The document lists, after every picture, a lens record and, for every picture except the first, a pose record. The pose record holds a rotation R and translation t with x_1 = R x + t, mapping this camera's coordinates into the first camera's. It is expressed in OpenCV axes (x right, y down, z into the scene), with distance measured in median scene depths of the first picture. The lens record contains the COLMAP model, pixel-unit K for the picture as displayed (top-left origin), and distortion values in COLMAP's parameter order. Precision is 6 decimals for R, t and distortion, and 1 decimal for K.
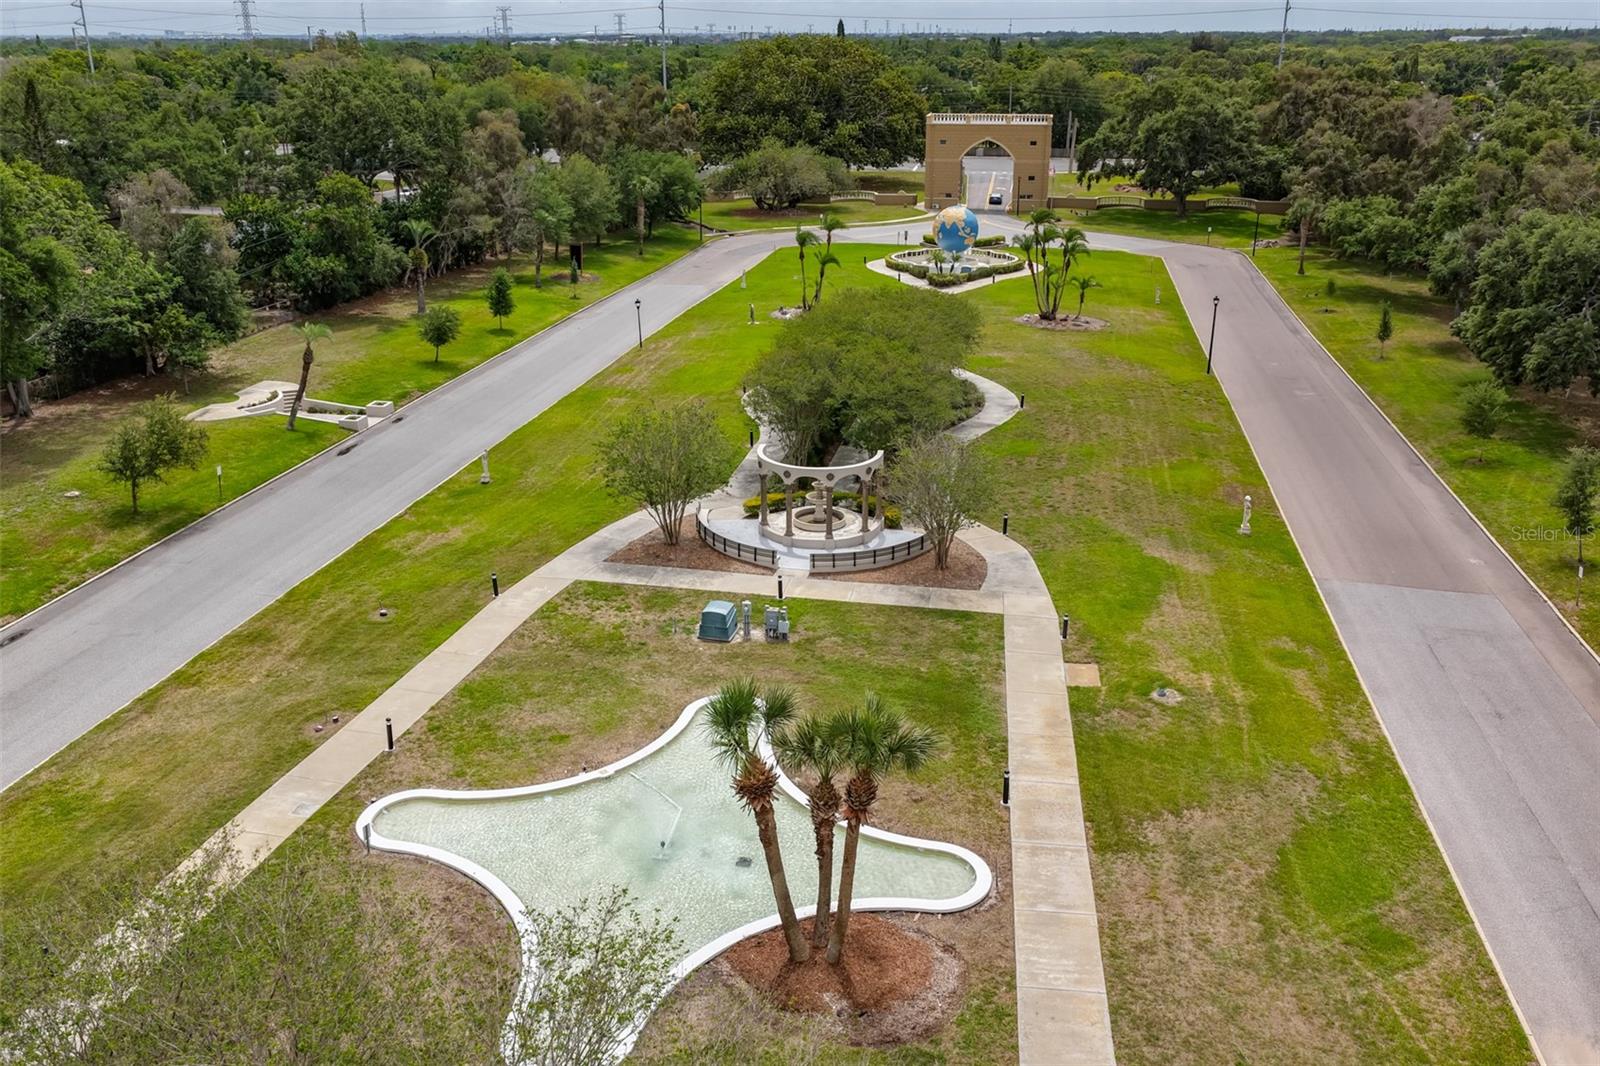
lens RADIAL K [[1324.1, 0, 800.0], [0, 1324.1, 533.0], [0, 0, 1]] dist [-0.005576, 0.021183]
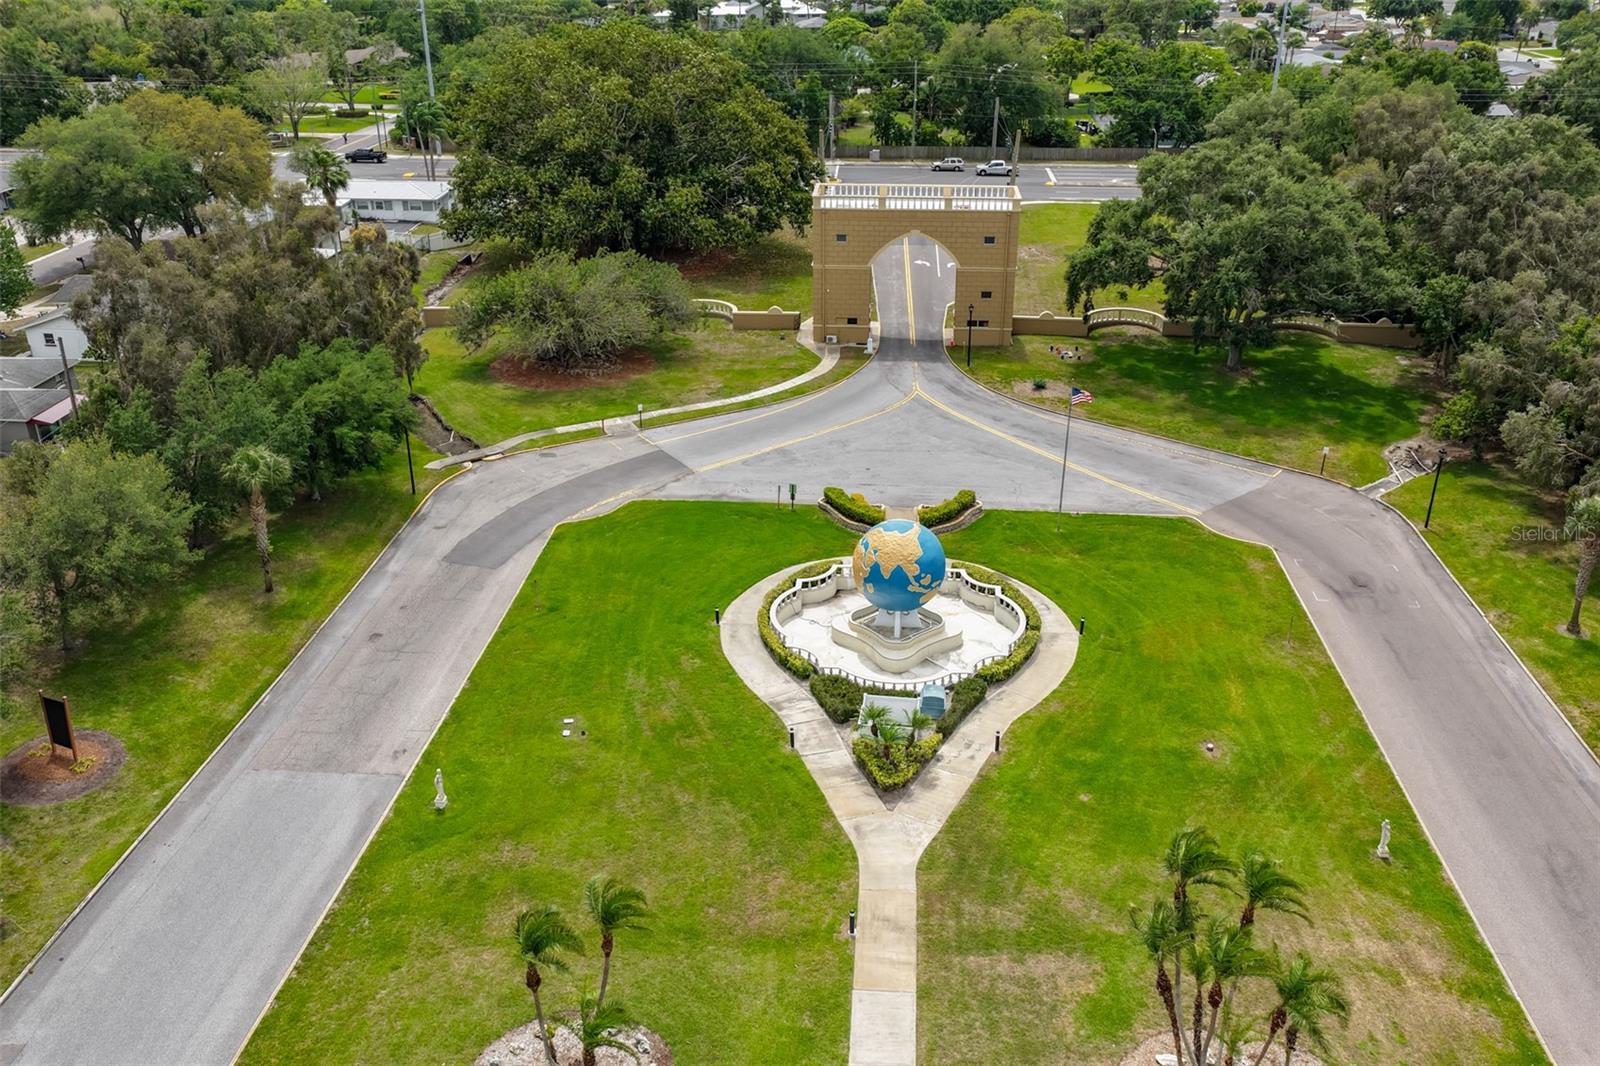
lens RADIAL K [[1324.1, 0, 800.0], [0, 1324.1, 533.0], [0, 0, 1]] dist [-0.005576, 0.021183]
pose [[0.994757, -0.044198, 0.092228, 0.027748], [0.036088, 0.995482, 0.087823, -0.217135], [-0.095693, -0.084034, 0.991857, 0.394524]]
